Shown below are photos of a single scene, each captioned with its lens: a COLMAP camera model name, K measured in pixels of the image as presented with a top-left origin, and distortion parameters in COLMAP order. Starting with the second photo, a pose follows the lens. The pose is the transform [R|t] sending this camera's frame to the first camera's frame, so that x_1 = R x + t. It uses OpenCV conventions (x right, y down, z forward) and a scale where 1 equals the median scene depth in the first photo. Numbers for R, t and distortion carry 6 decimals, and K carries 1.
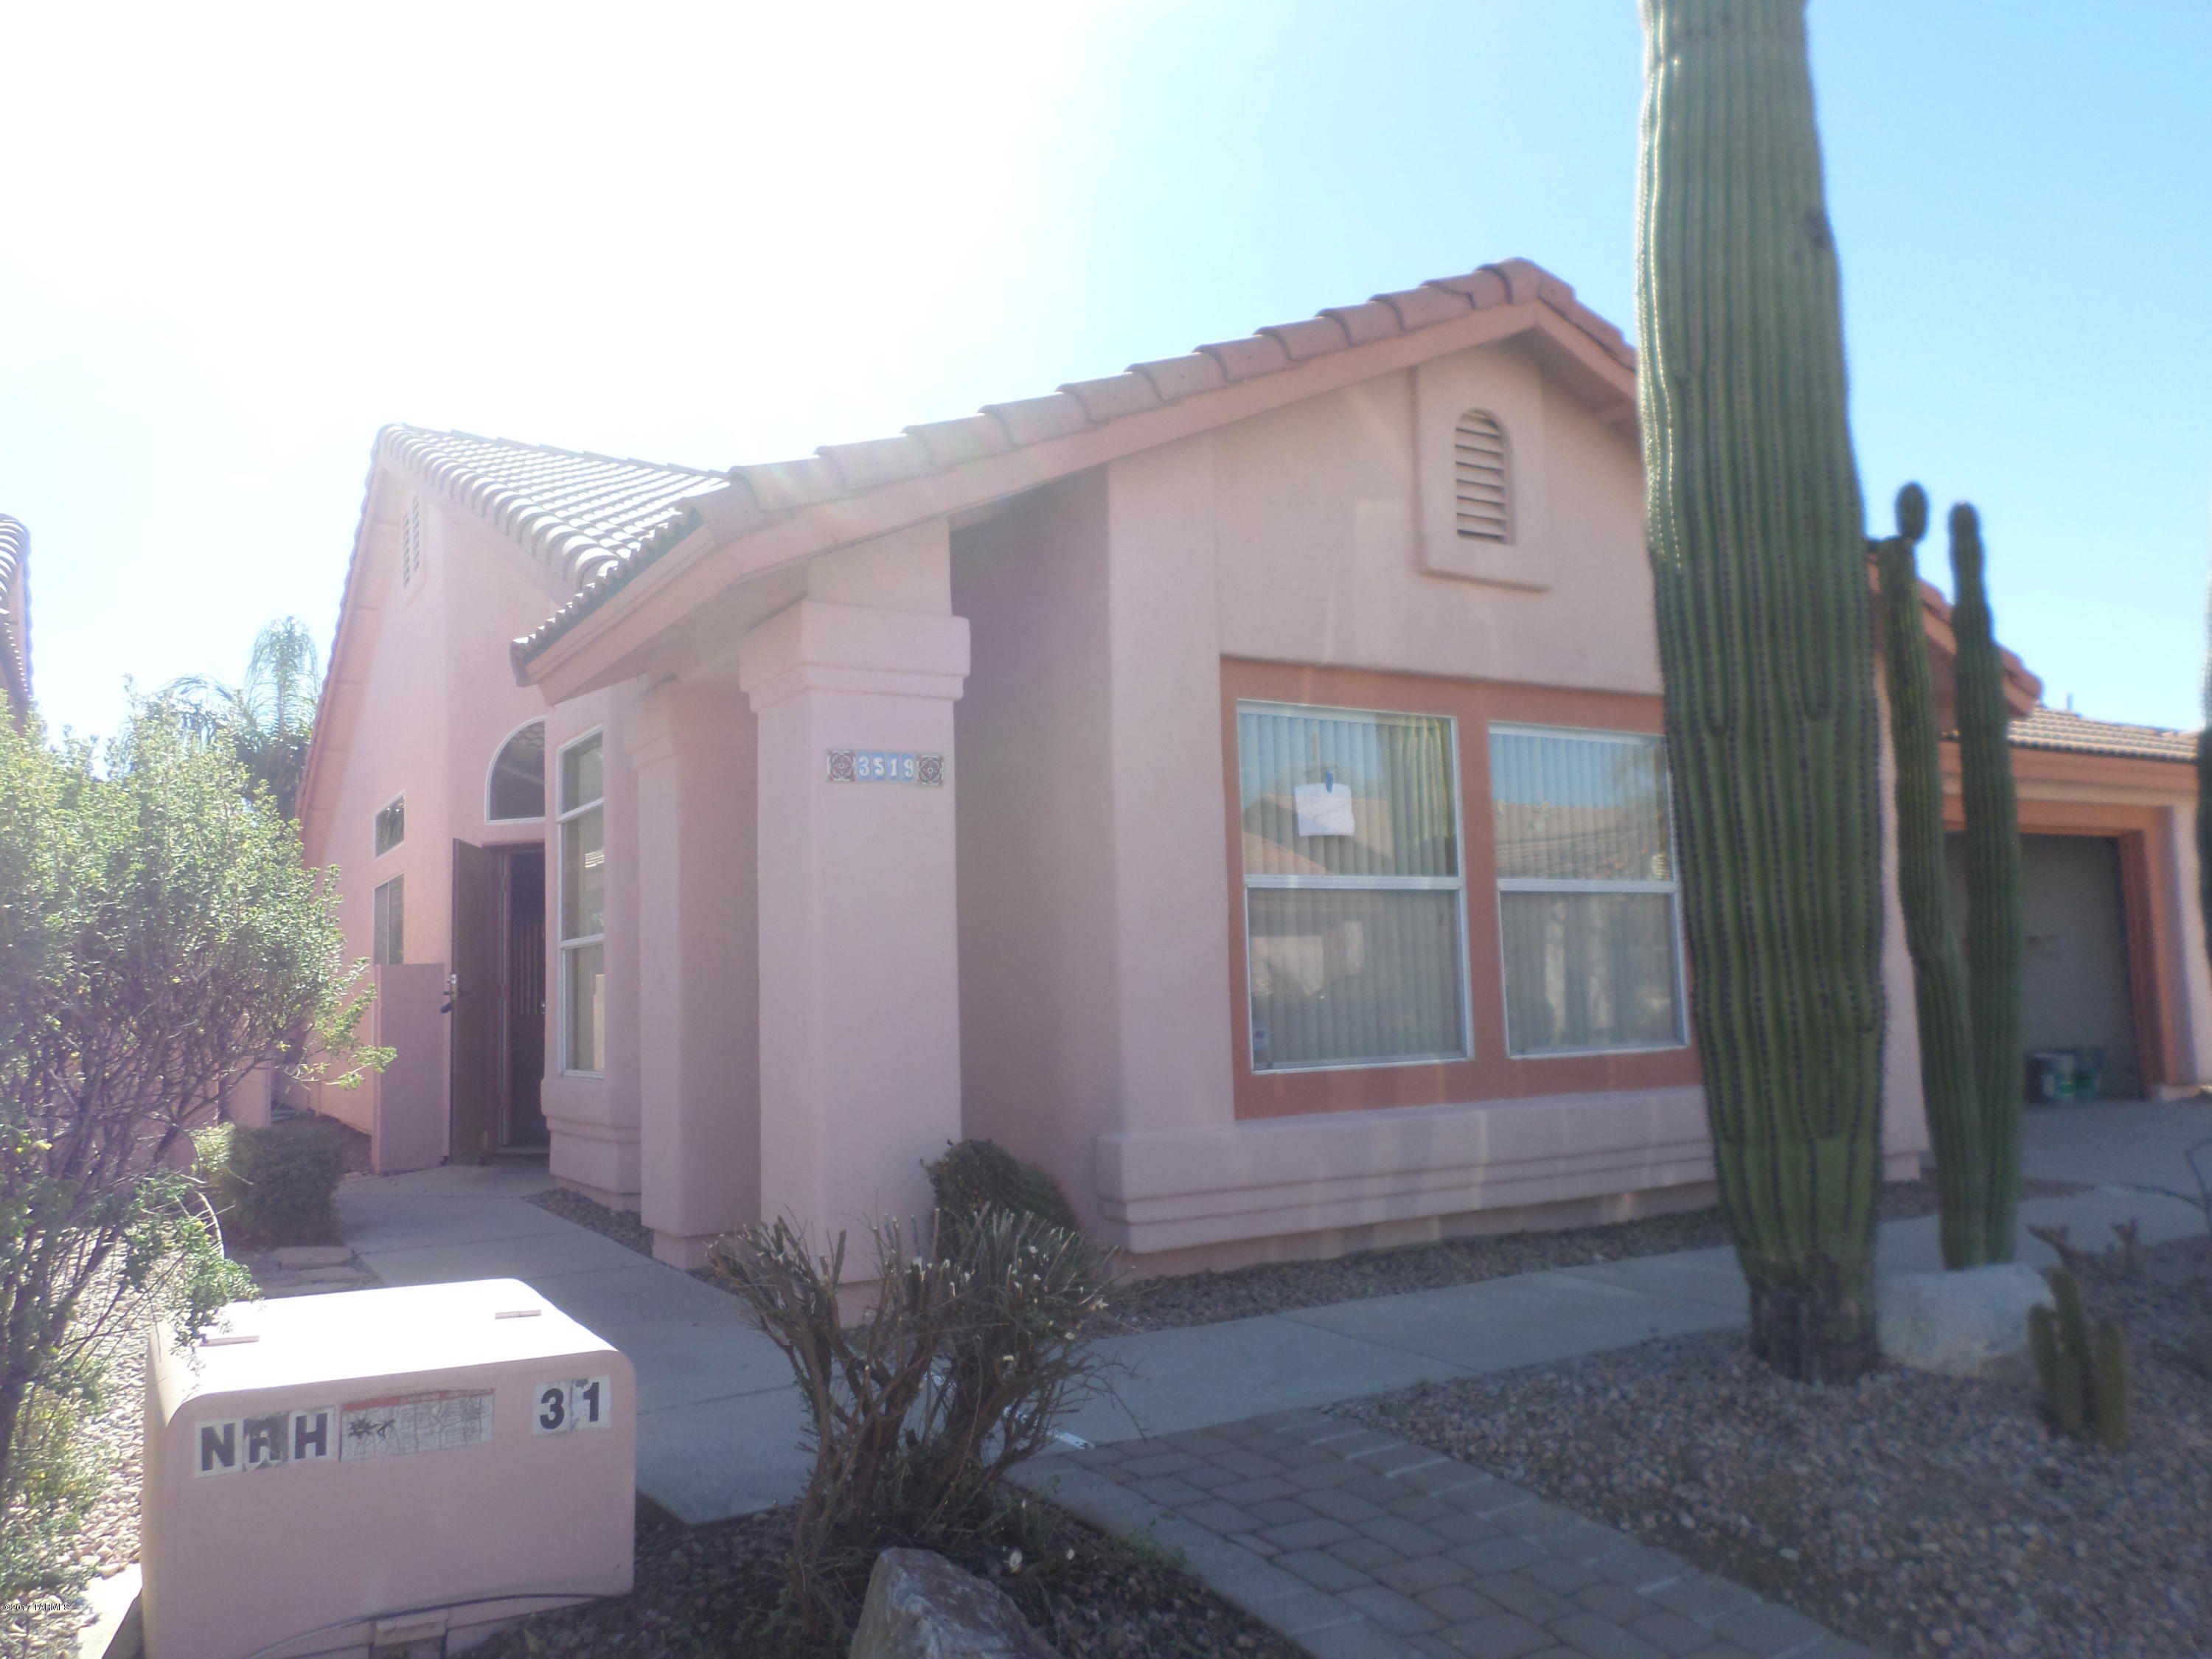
lens RADIAL K [[1681.6, 0, 1102.0], [0, 1681.6, 829.6], [0, 0, 1]] dist [-0.014407, -0.011303]
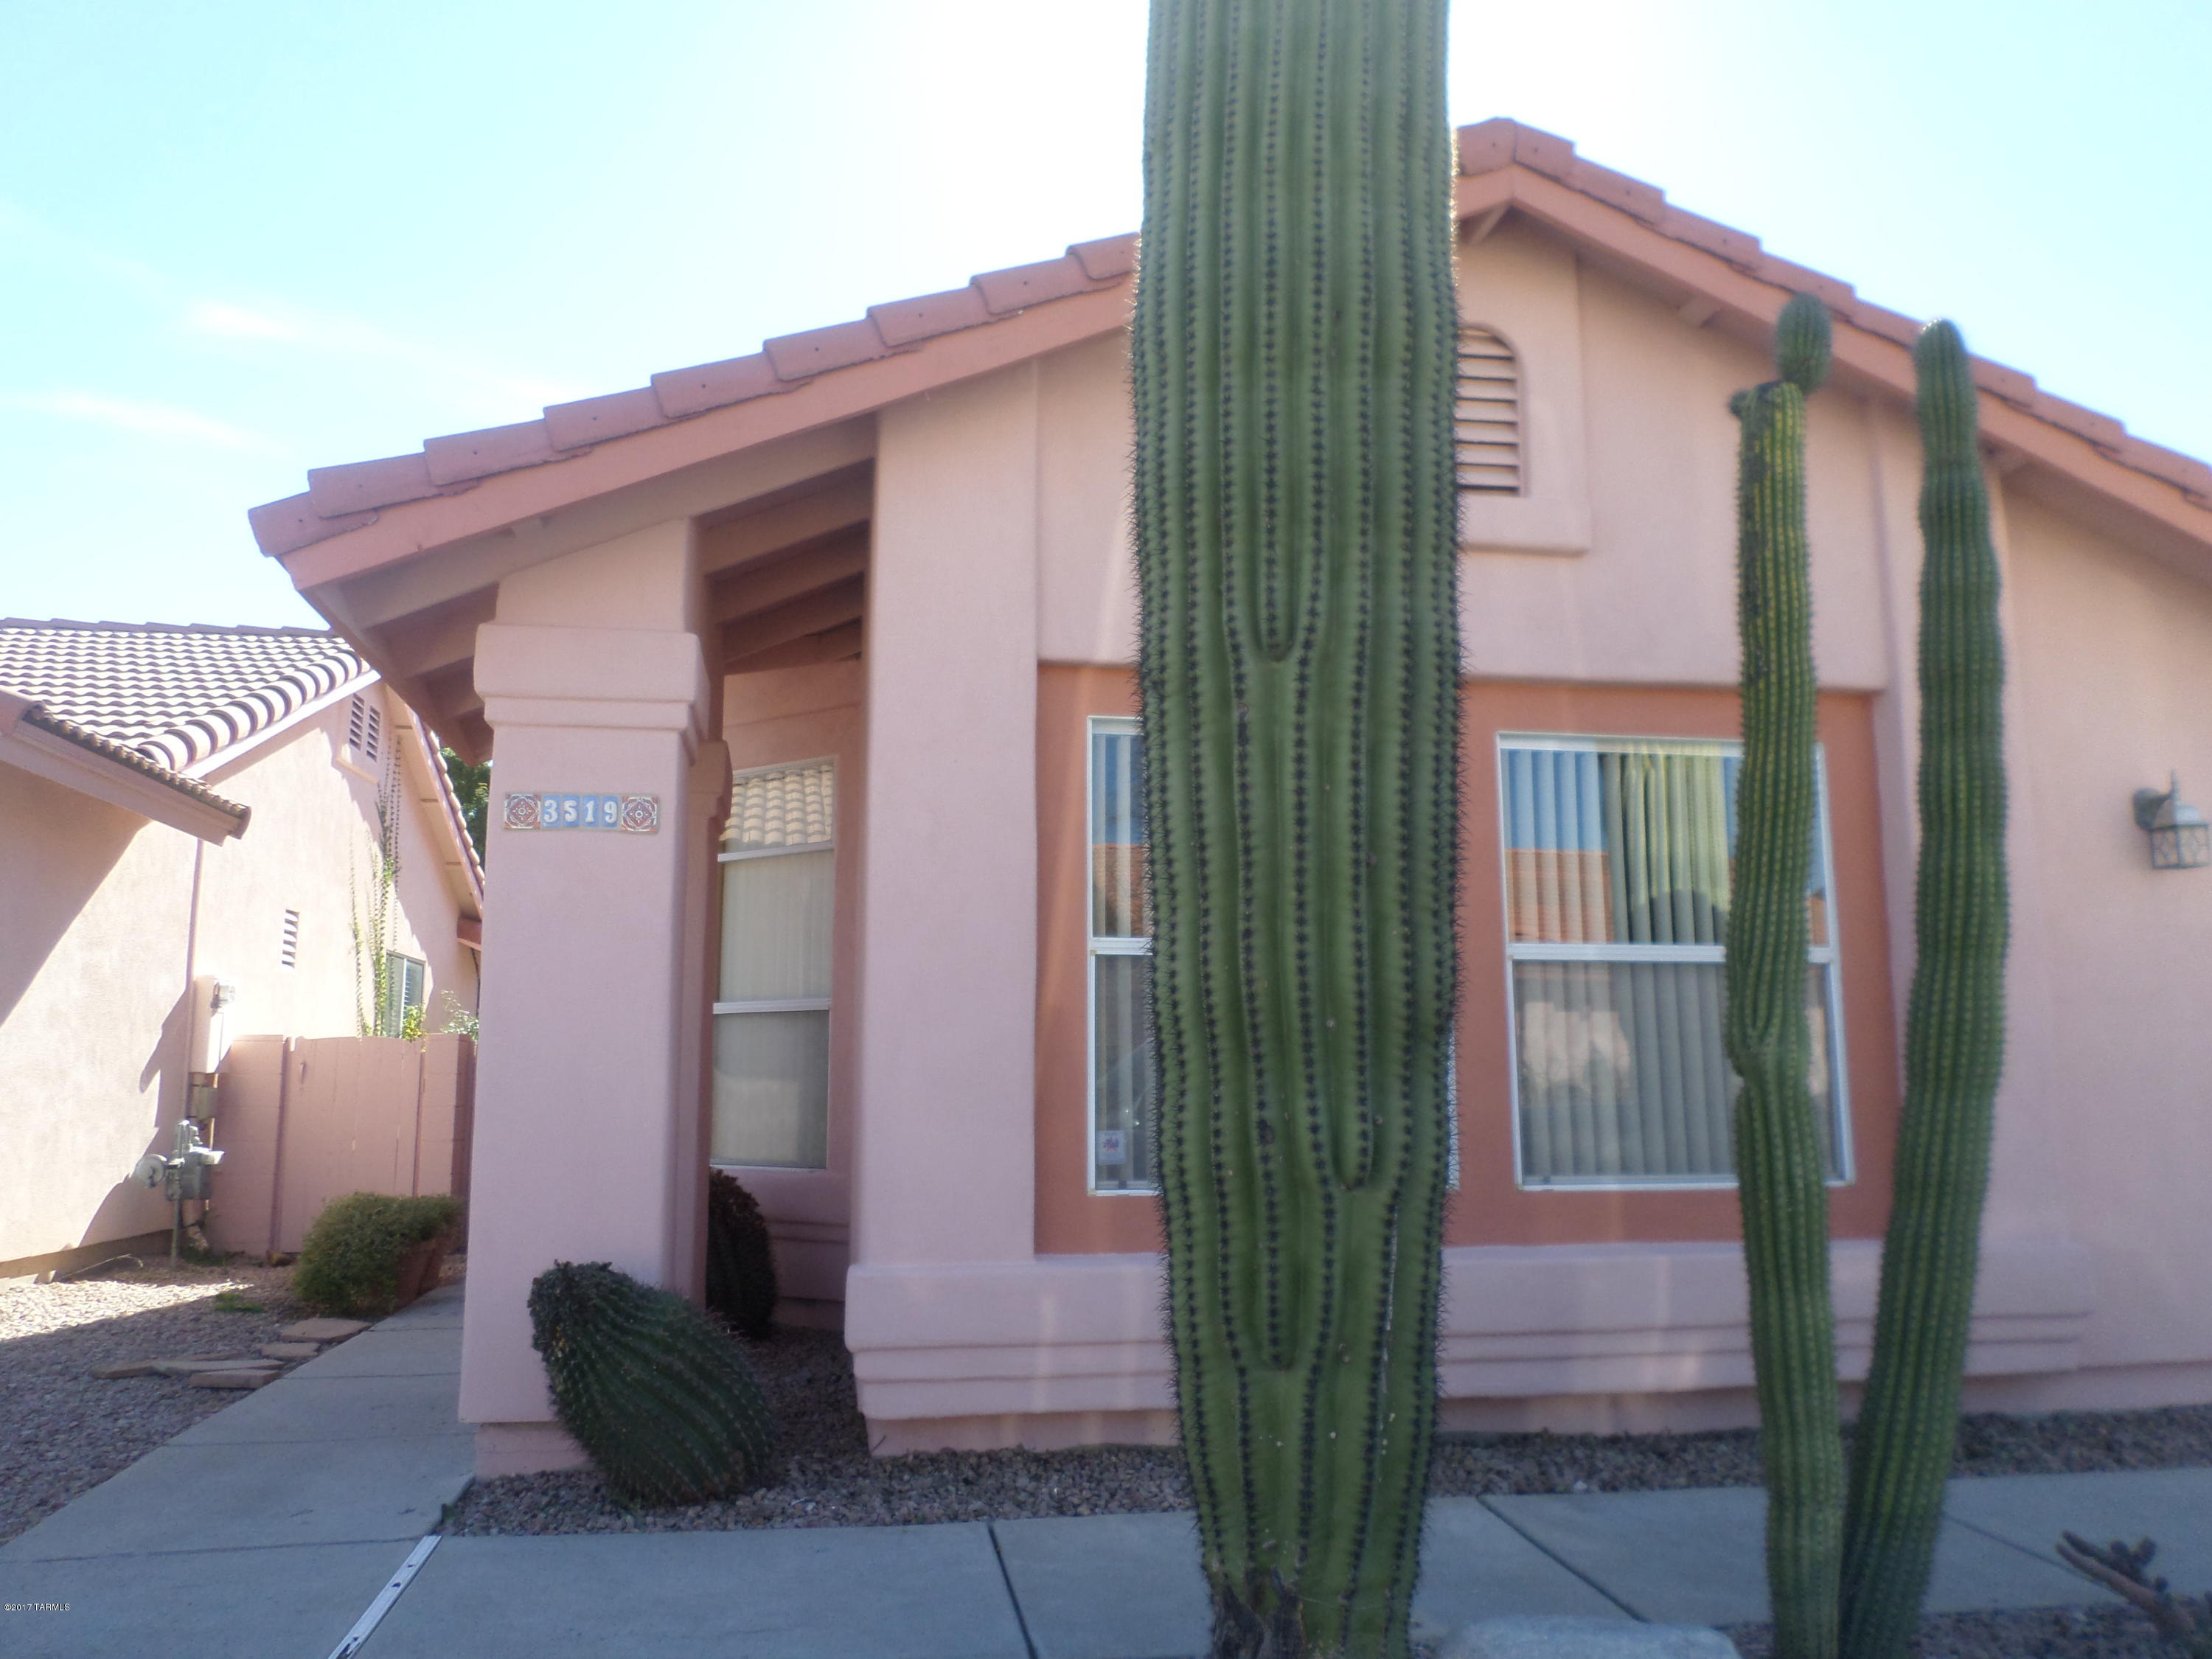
lens RADIAL K [[1684.4, 0, 1113.9], [0, 1684.4, 816.9], [0, 0, 1]] dist [-0.004454, -0.003558]
pose [[0.928426, -0.033751, -0.369980, 0.423391], [0.012607, 0.998153, -0.059420, 0.019152], [0.371302, 0.050502, 0.927138, 0.296461]]
